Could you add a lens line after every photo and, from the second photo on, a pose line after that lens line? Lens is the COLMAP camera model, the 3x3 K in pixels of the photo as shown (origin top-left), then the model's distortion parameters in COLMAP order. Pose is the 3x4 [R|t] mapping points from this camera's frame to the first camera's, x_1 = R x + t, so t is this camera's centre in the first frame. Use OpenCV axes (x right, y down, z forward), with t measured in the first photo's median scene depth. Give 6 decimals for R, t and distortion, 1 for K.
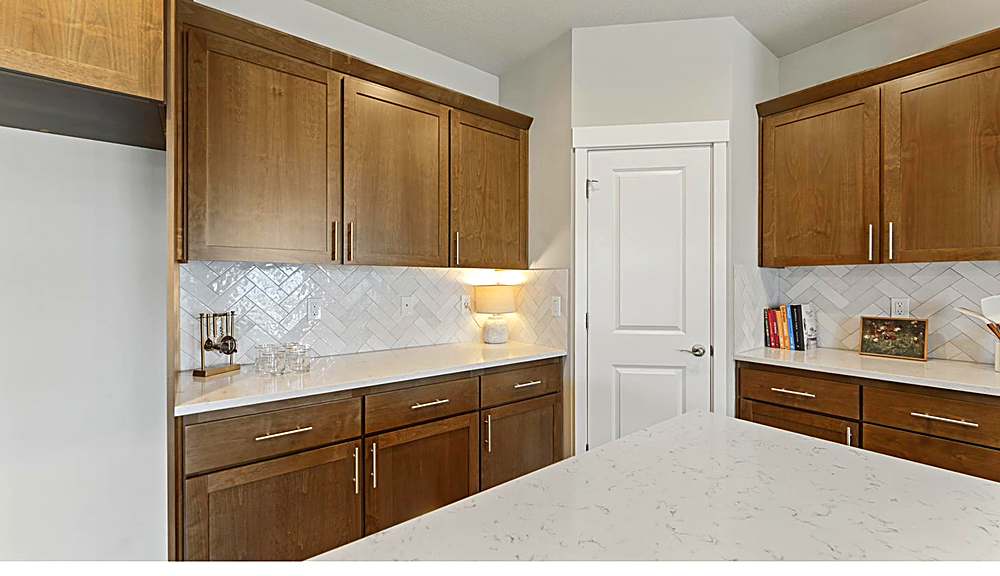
lens RADIAL K [[402.9, 0, 504.6], [0, 402.9, 287.0], [0, 0, 1]] dist [-0.002709, -0.000137]
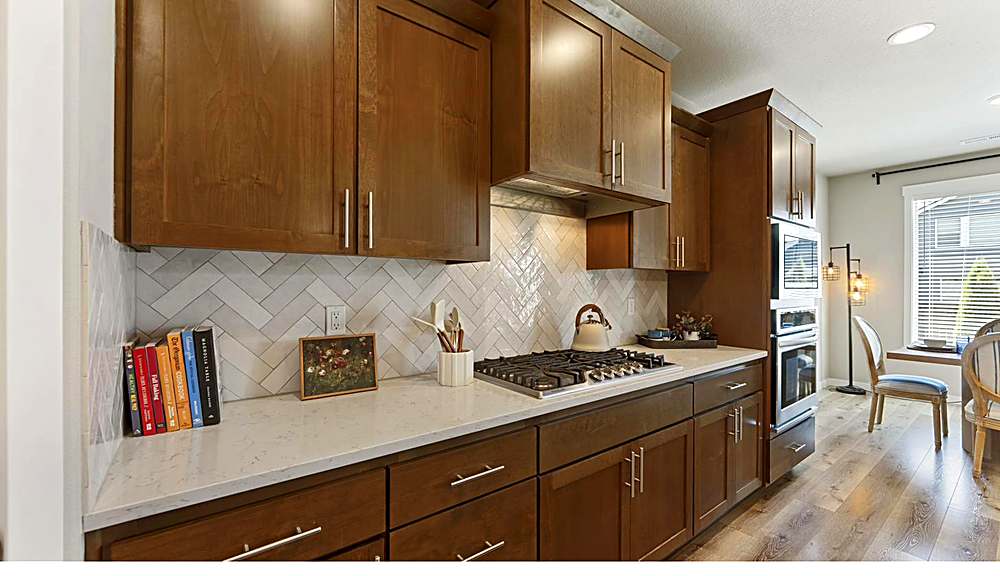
lens RADIAL K [[402.9, 0, 504.6], [0, 402.9, 287.0], [0, 0, 1]] dist [-0.002709, -0.000137]
pose [[0.004508, -0.000751, 0.999990, 0.257138], [0.002064, 0.999998, 0.000742, -0.005901], [-0.999988, 0.002060, 0.004509, 0.656482]]
